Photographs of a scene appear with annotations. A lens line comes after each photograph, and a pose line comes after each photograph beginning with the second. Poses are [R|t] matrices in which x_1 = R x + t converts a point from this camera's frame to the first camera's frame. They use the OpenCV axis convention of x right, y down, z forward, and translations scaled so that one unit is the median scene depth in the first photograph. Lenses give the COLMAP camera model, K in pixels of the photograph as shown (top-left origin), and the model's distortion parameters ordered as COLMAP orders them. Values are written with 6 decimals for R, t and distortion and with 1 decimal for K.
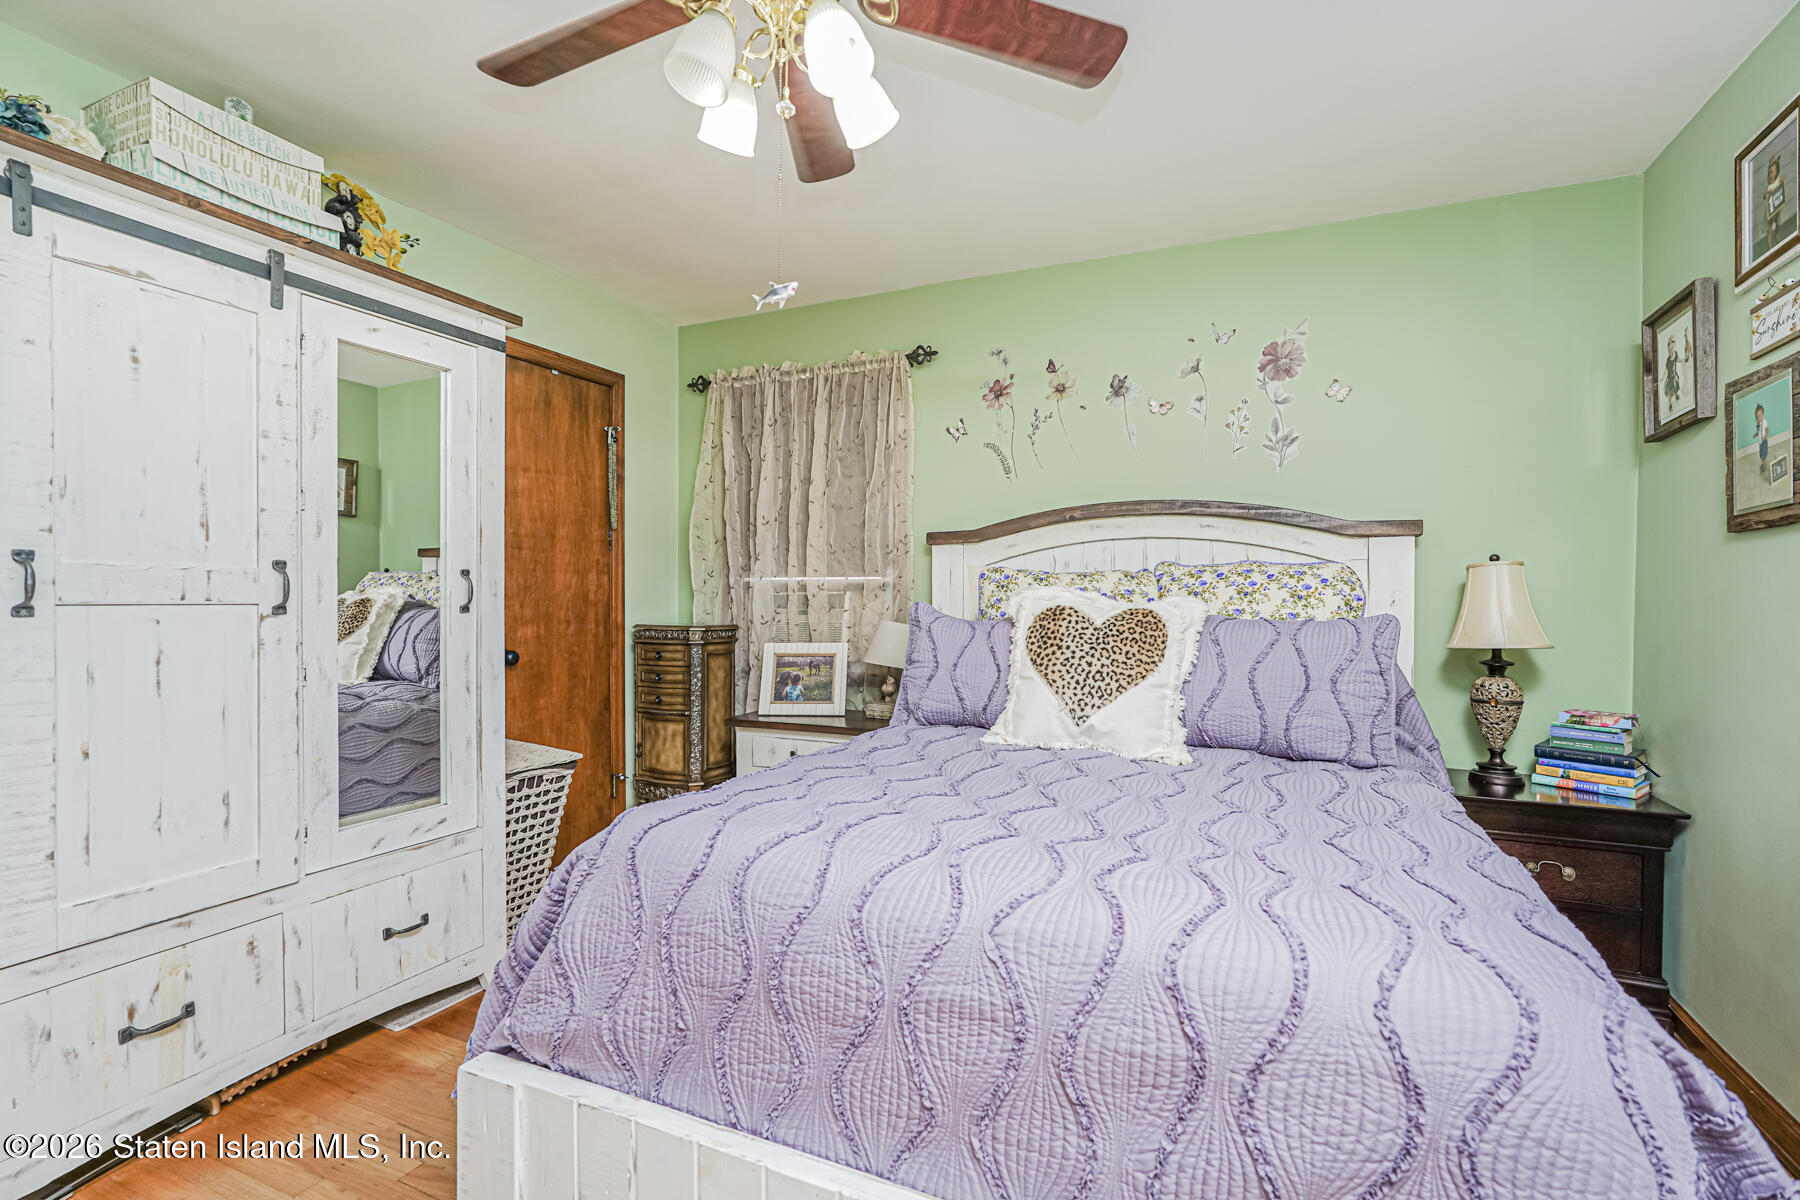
lens RADIAL K [[816.9, 0, 896.3], [0, 816.9, 596.4], [0, 0, 1]] dist [-0.015860, 0.008844]
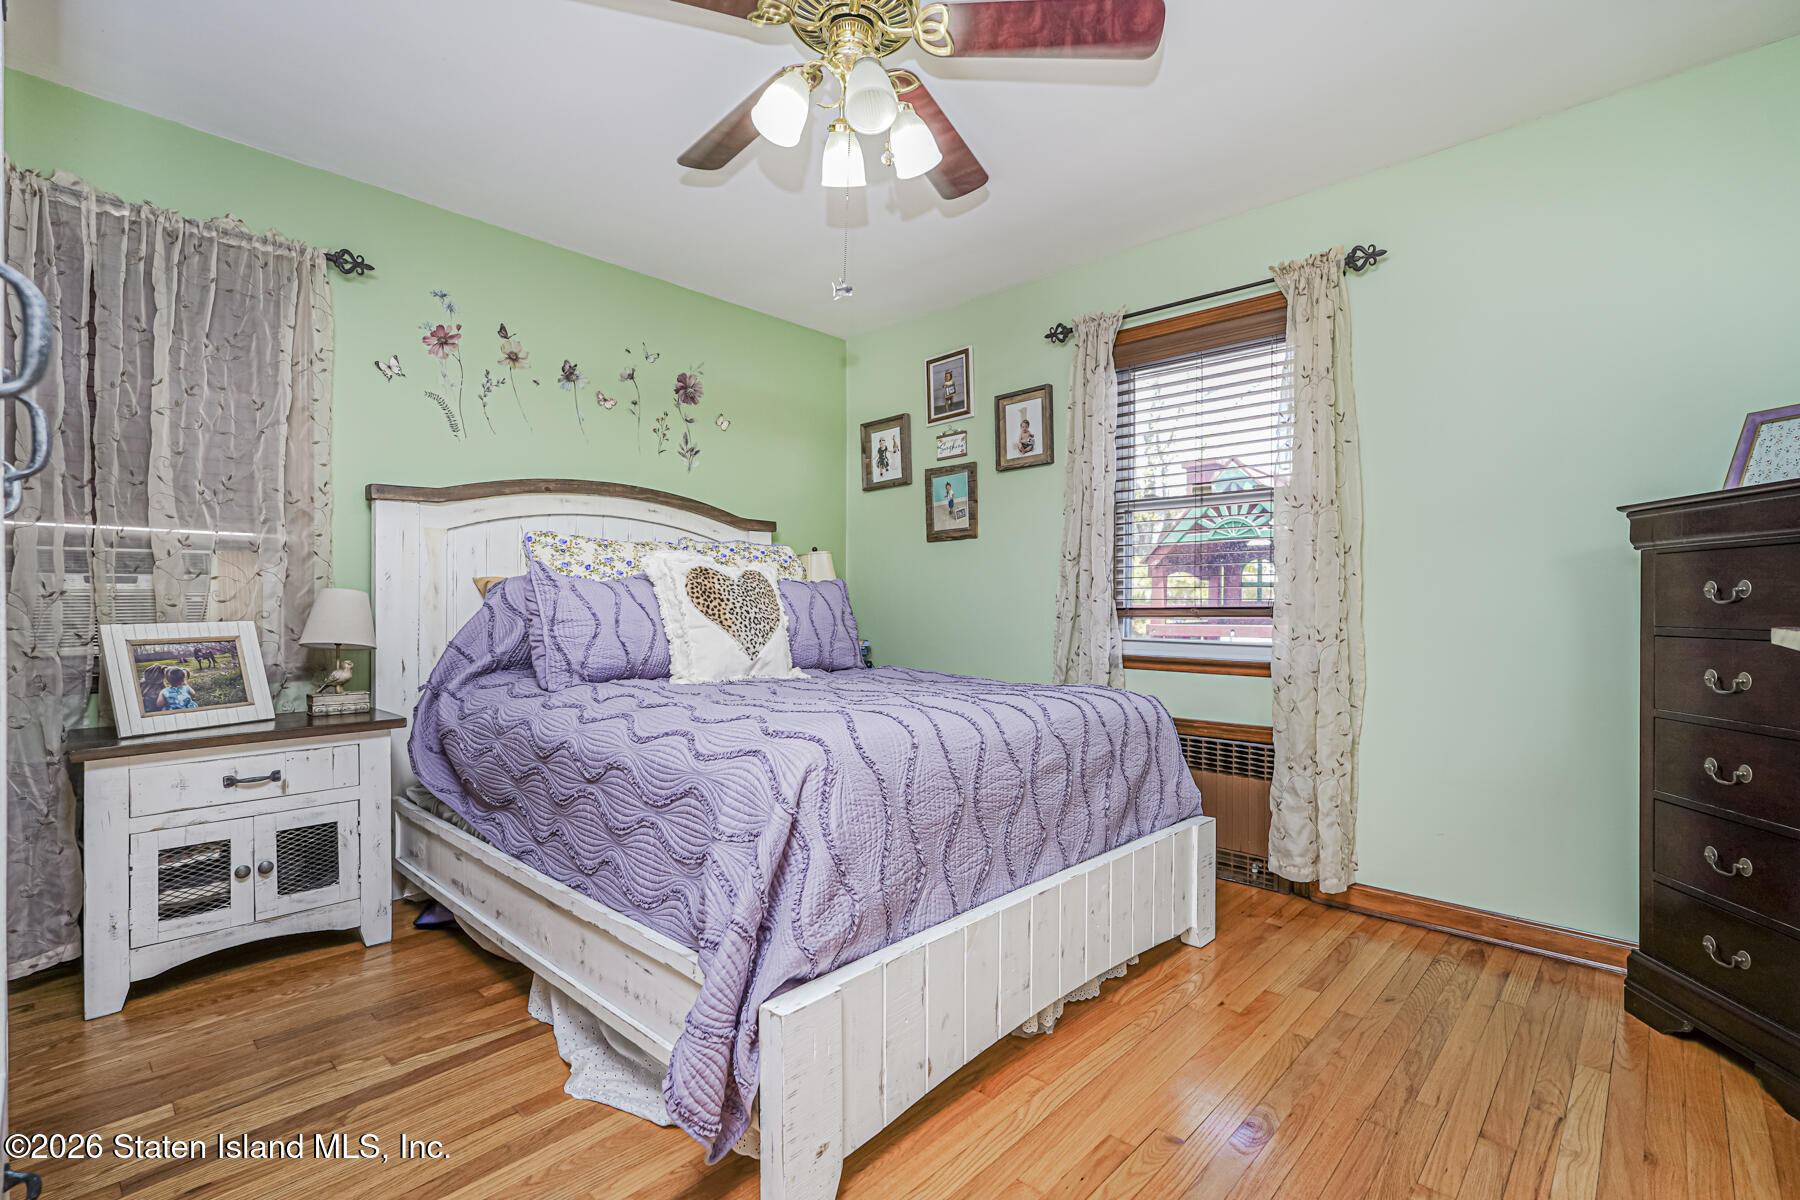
lens RADIAL K [[816.9, 0, 891.1], [0, 816.9, 602.1], [0, 0, 1]] dist [-0.015860, 0.008844]
pose [[0.328227, -0.003804, 0.944591, -0.583602], [0.003003, 0.999991, 0.002984, 0.041905], [-0.944594, 0.001857, 0.328236, 0.241791]]
